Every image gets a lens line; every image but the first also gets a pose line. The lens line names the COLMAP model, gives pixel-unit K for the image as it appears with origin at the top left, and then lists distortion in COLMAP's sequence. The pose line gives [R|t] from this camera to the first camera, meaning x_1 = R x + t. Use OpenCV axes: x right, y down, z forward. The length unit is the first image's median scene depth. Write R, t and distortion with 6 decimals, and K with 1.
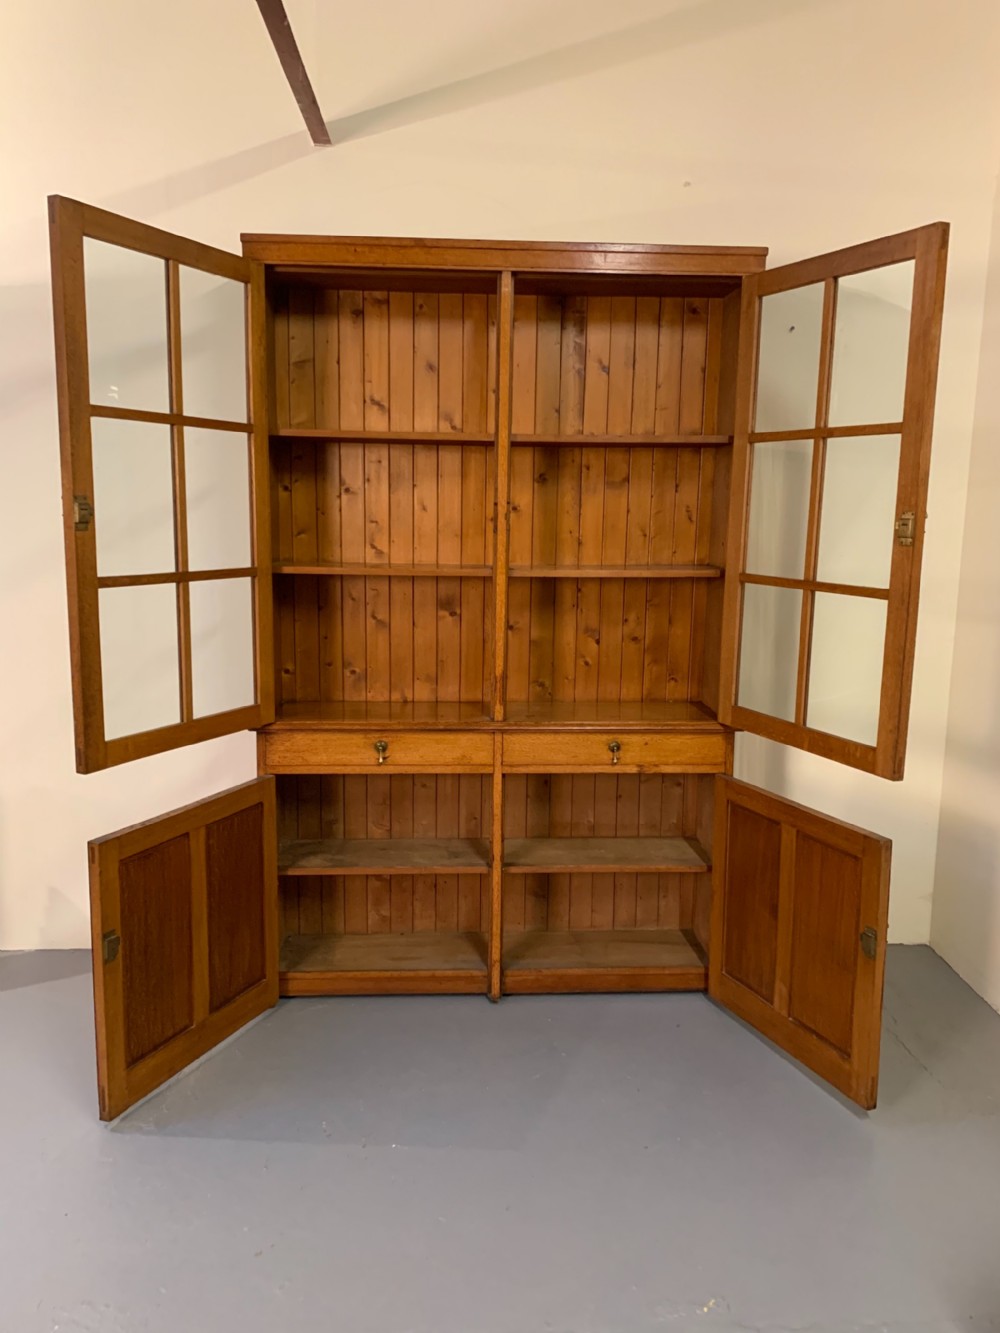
lens RADIAL K [[1021.6, 0, 498.4], [0, 1021.6, 669.2], [0, 0, 1]] dist [0.031816, -0.054876]
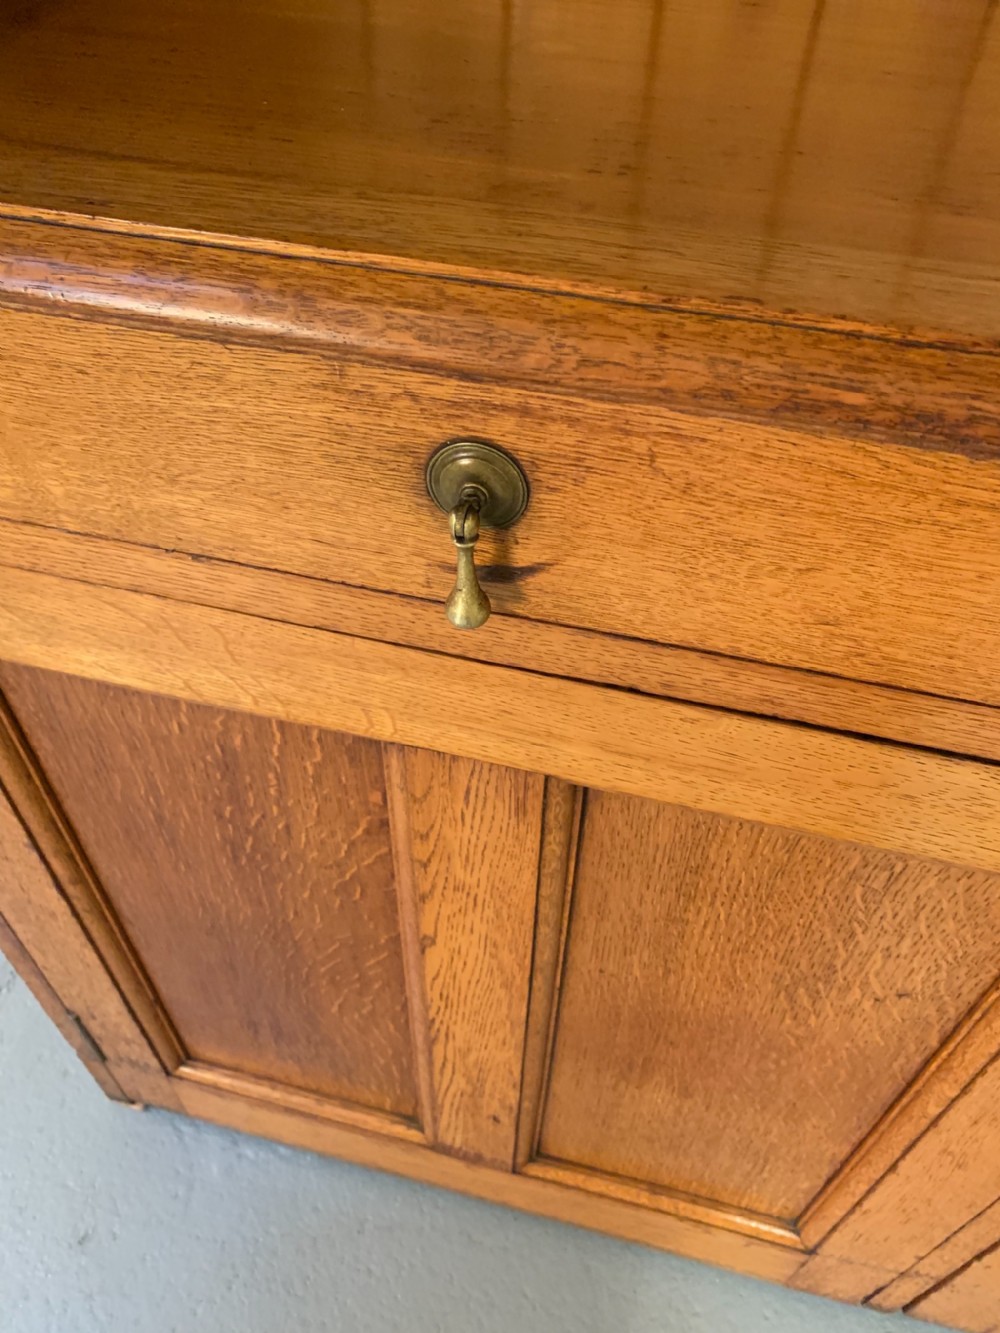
lens RADIAL K [[1021.6, 0, 506.6], [0, 1021.6, 662.9], [0, 0, 1]] dist [0.031816, -0.054876]
pose [[0.956828, 0.218335, -0.191861, -0.087255], [-0.051161, 0.776305, 0.628278, 0.021249], [0.286118, -0.591338, 0.753960, 0.911528]]
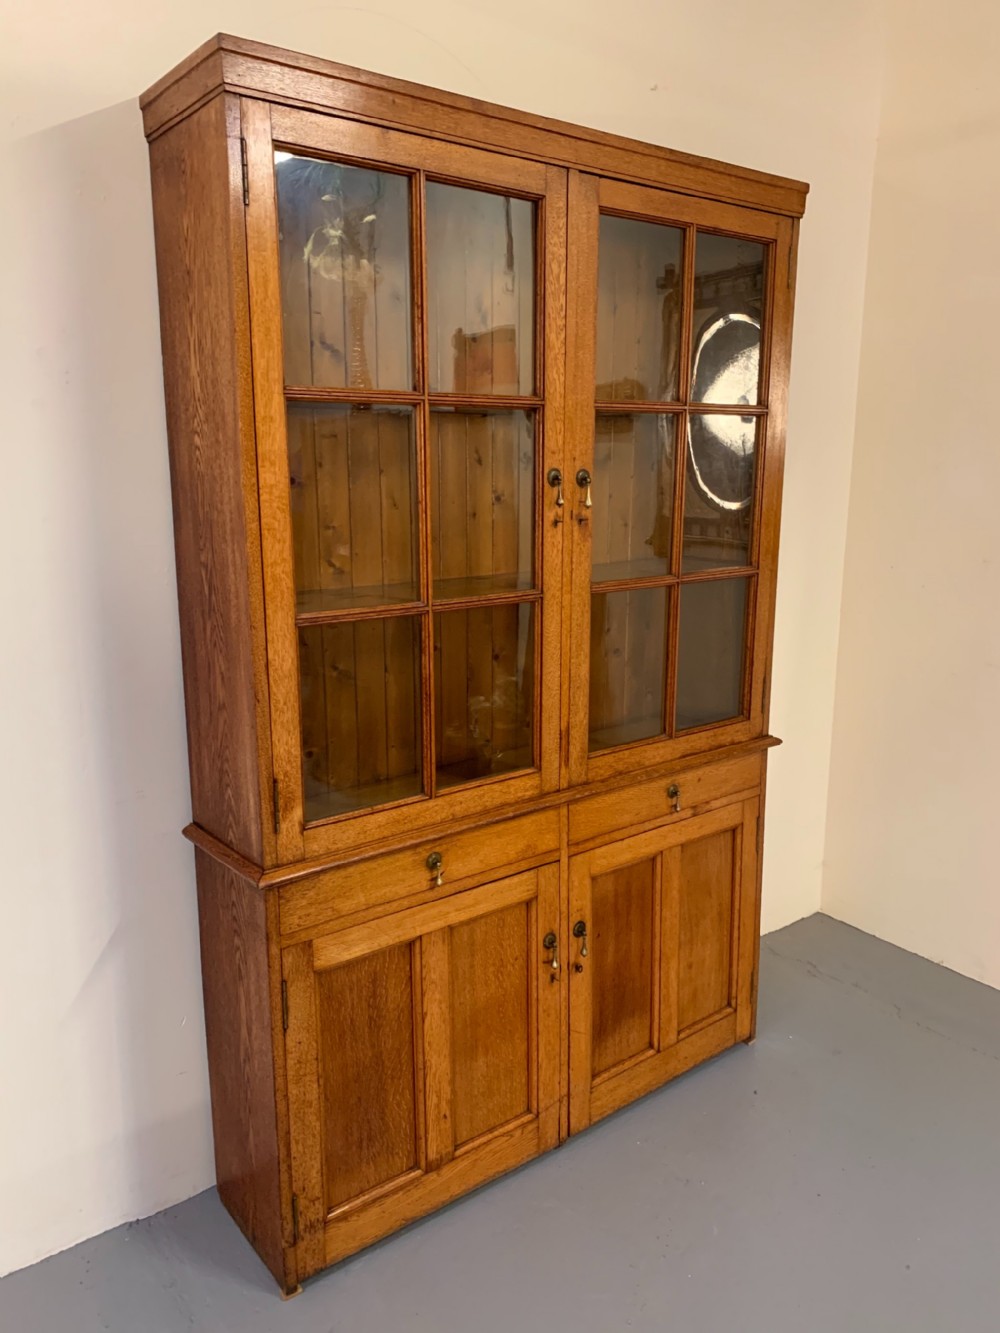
lens RADIAL K [[1021.6, 0, 514.7], [0, 1021.6, 664.7], [0, 0, 1]] dist [0.031816, -0.054876]
pose [[0.815525, -0.131033, 0.563693, -0.440992], [0.102607, 0.991337, 0.081994, -0.105118], [-0.569553, -0.009029, 0.821905, 0.412495]]
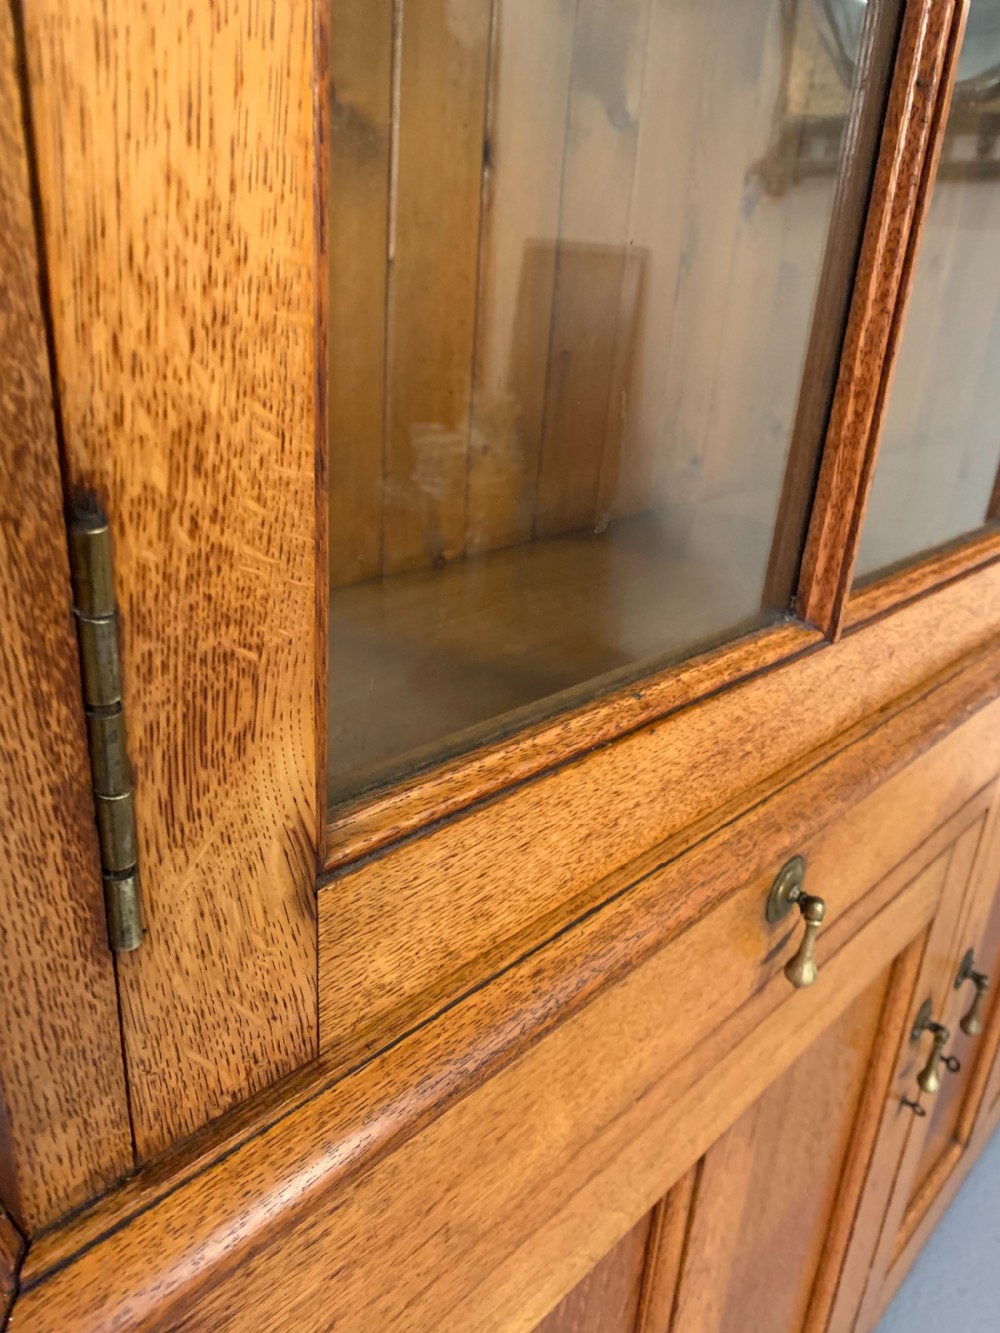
lens RADIAL K [[1021.6, 0, 508.9], [0, 1021.6, 674.7], [0, 0, 1]] dist [0.031816, -0.054876]
pose [[0.721496, -0.239901, 0.649531, -0.249285], [0.054462, 0.954817, 0.292160, -0.009083], [-0.690273, -0.175418, 0.701963, 0.925180]]
